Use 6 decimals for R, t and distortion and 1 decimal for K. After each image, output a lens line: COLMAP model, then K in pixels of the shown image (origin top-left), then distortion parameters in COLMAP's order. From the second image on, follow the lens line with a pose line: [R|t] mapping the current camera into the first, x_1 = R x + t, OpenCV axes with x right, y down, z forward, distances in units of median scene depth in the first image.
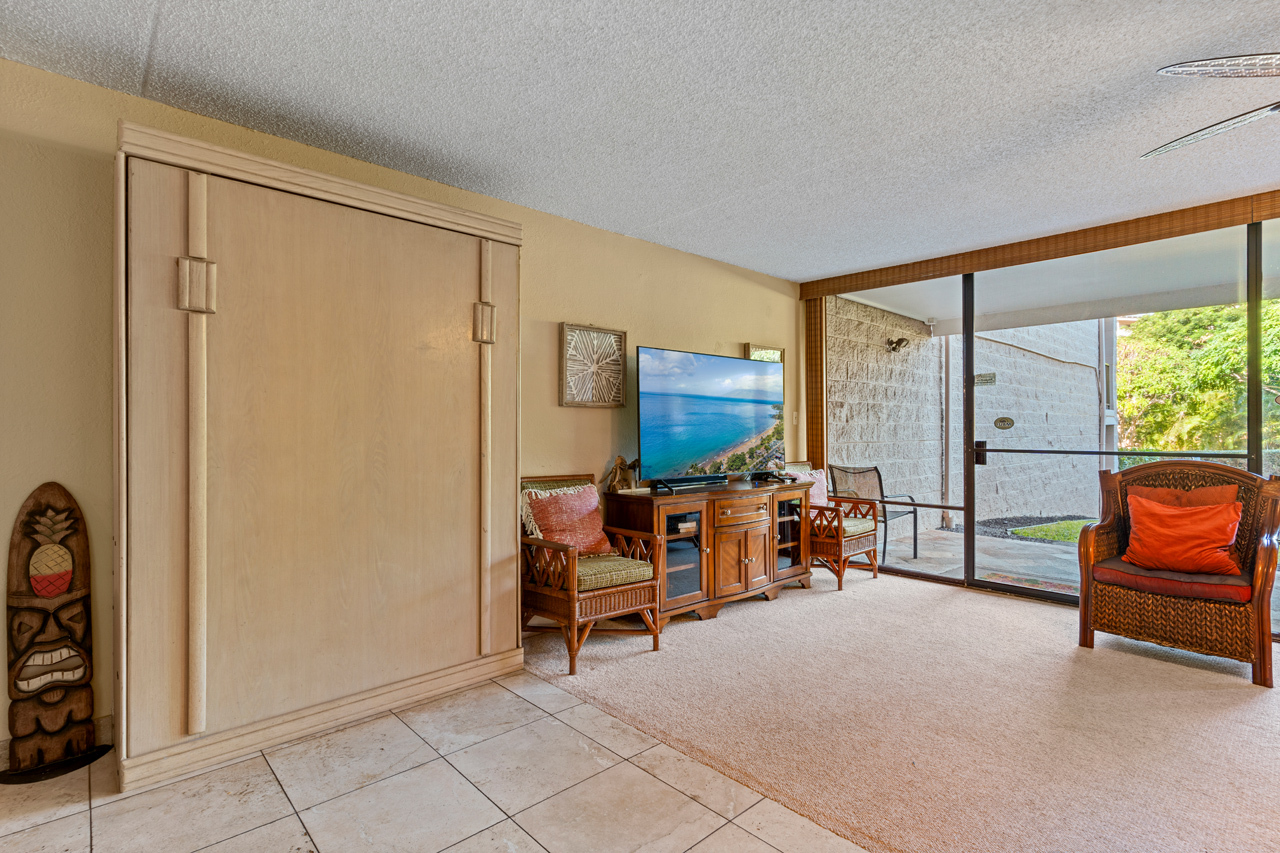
lens RADIAL K [[614.6, 0, 641.7], [0, 614.6, 440.3], [0, 0, 1]] dist [0.003247, 0.000716]
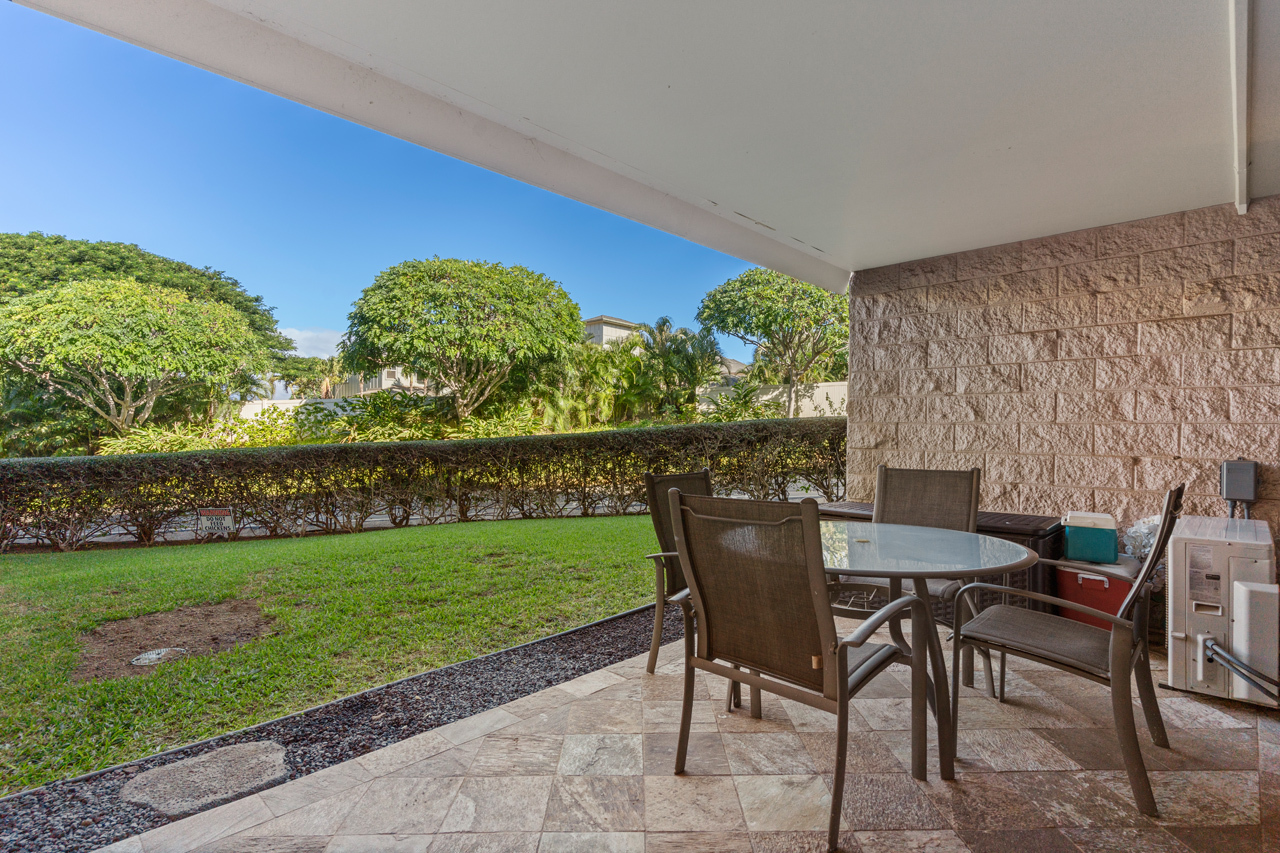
lens RADIAL K [[614.6, 0, 641.7], [0, 614.6, 440.3], [0, 0, 1]] dist [0.003247, 0.000716]
pose [[-0.059257, -0.011759, 0.998173, 0.429944], [0.010243, 0.999871, 0.012387, -0.018410], [-0.998190, 0.010958, -0.059129, 1.047054]]
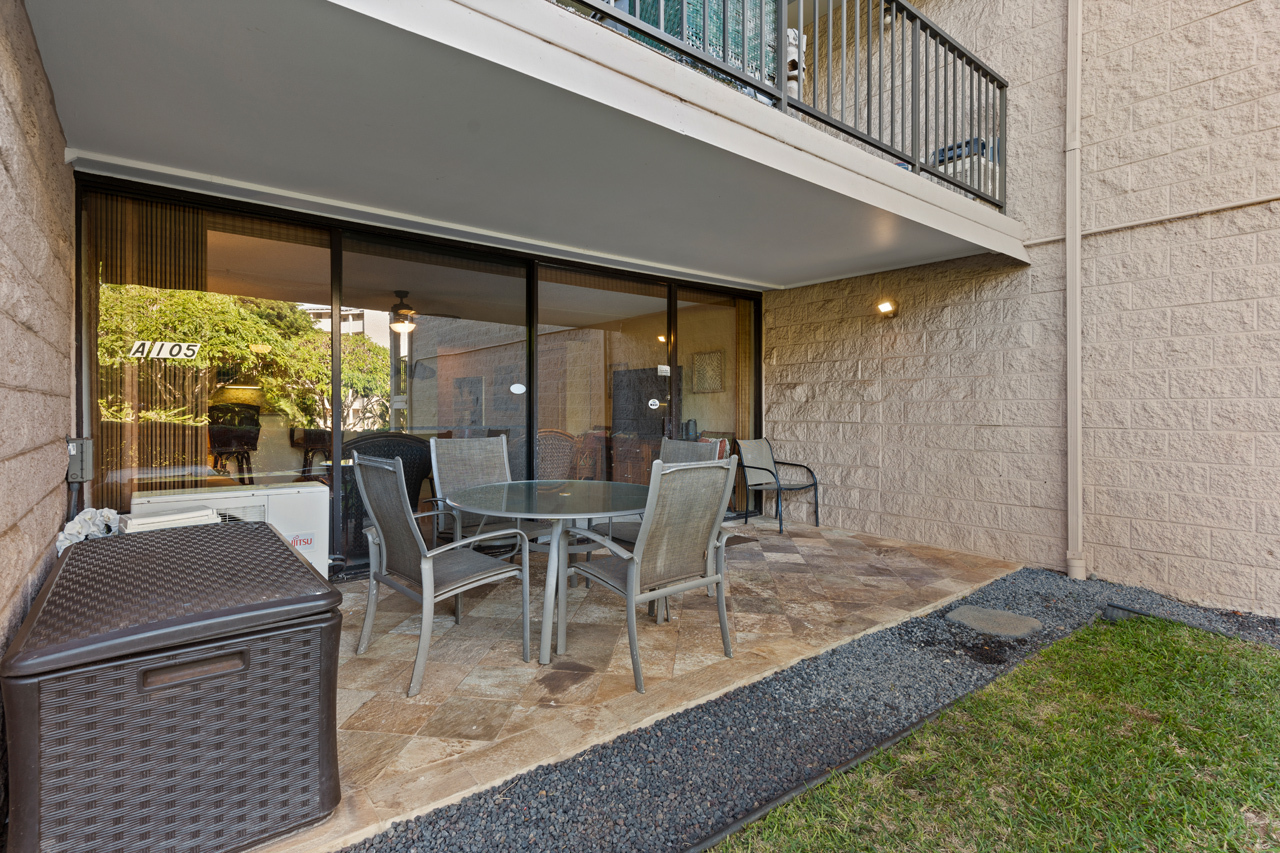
lens RADIAL K [[616.0, 0, 636.1], [0, 616.0, 410.7], [0, 0, 1]] dist [0.000216, 0.000503]
pose [[-0.077207, 0.000983, -0.997015, 1.578564], [-0.013803, 0.999903, 0.002055, -0.017299], [0.996920, 0.013920, -0.077186, 0.965710]]
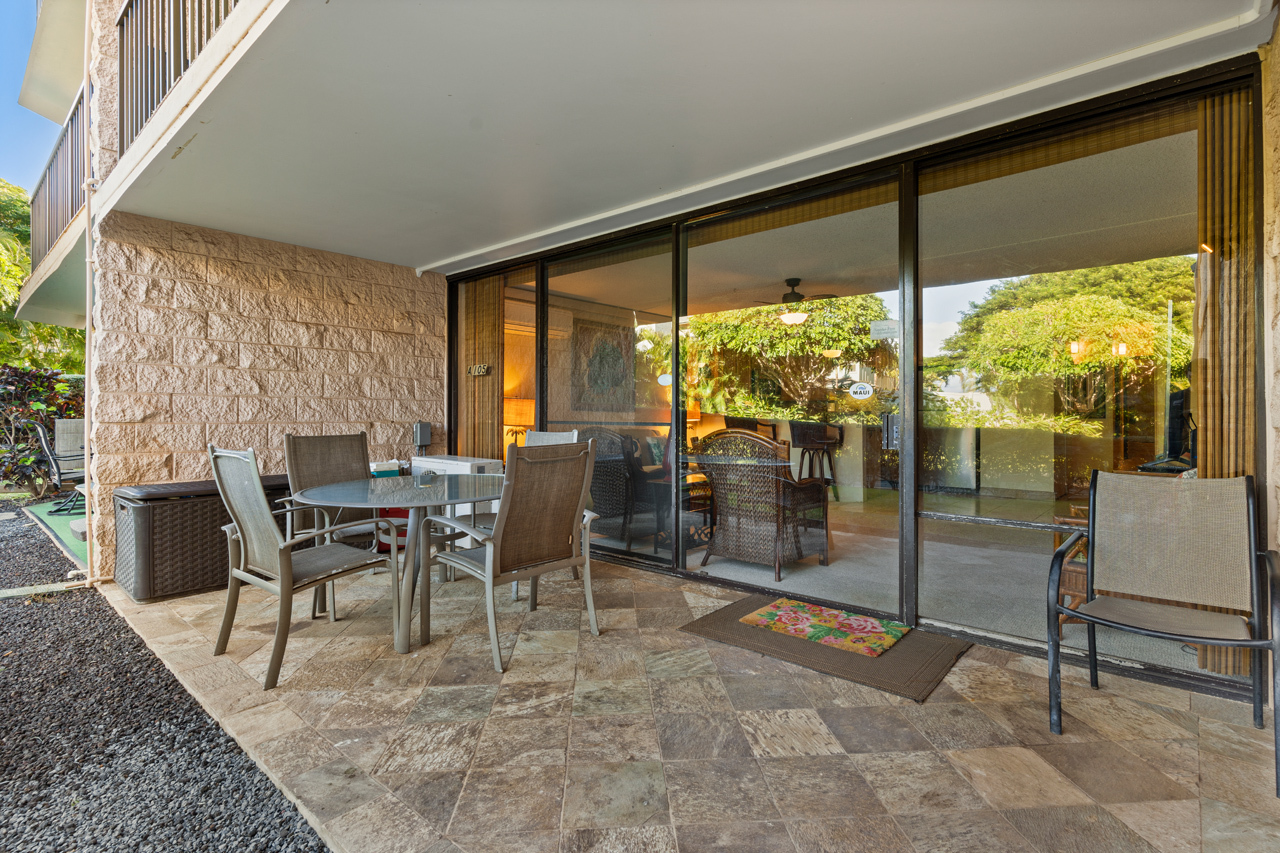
lens RADIAL K [[616.0, 0, 636.1], [0, 616.0, 410.7], [0, 0, 1]] dist [0.000216, 0.000503]
pose [[-0.994899, 0.001947, -0.100853, 0.772720], [0.001034, 0.999958, 0.009109, -0.012667], [0.100867, 0.008959, -0.994860, 1.515420]]
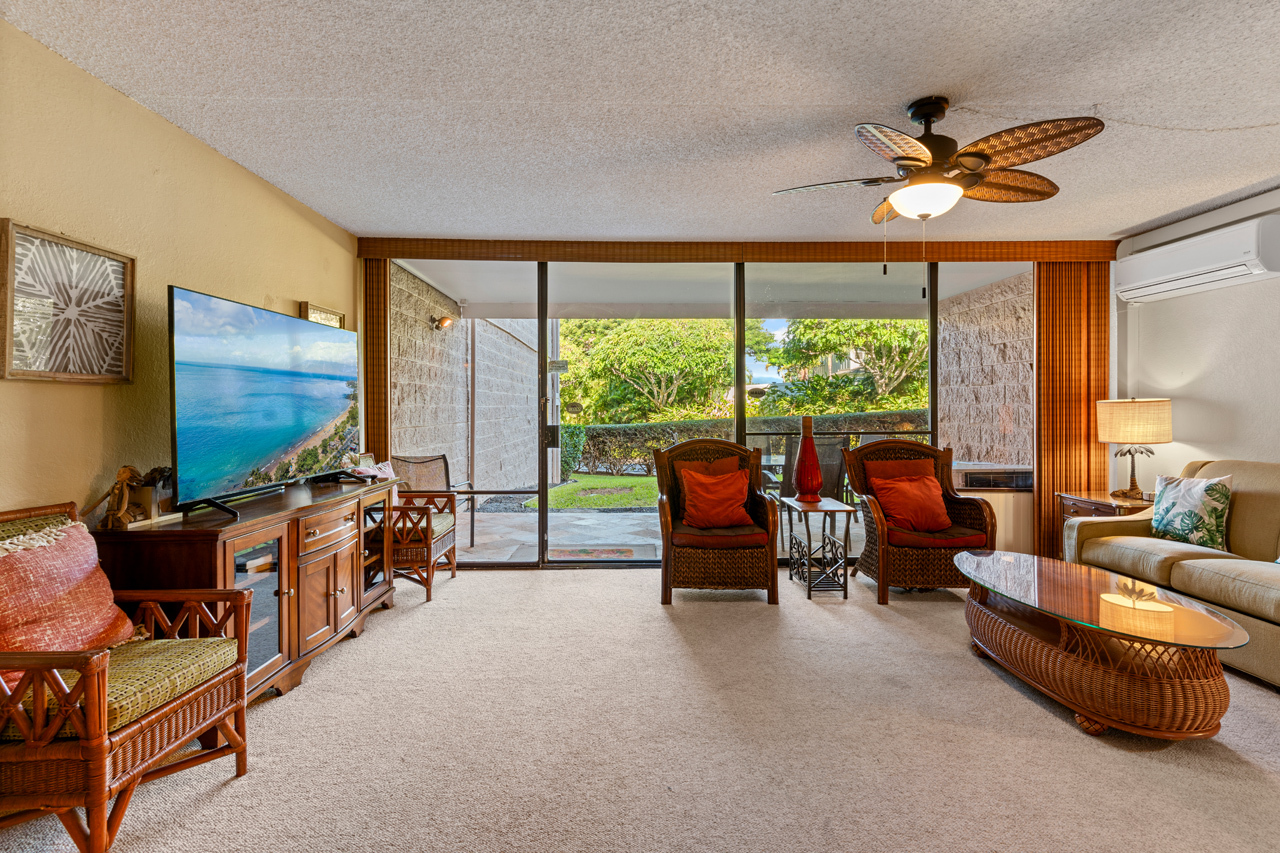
lens RADIAL K [[616.0, 0, 636.1], [0, 616.0, 410.7], [0, 0, 1]] dist [0.000216, 0.000503]
pose [[0.663620, -0.004269, 0.748058, -0.149889], [0.012761, 0.999903, -0.005614, -0.017445], [-0.747961, 0.013271, 0.663610, 0.231651]]
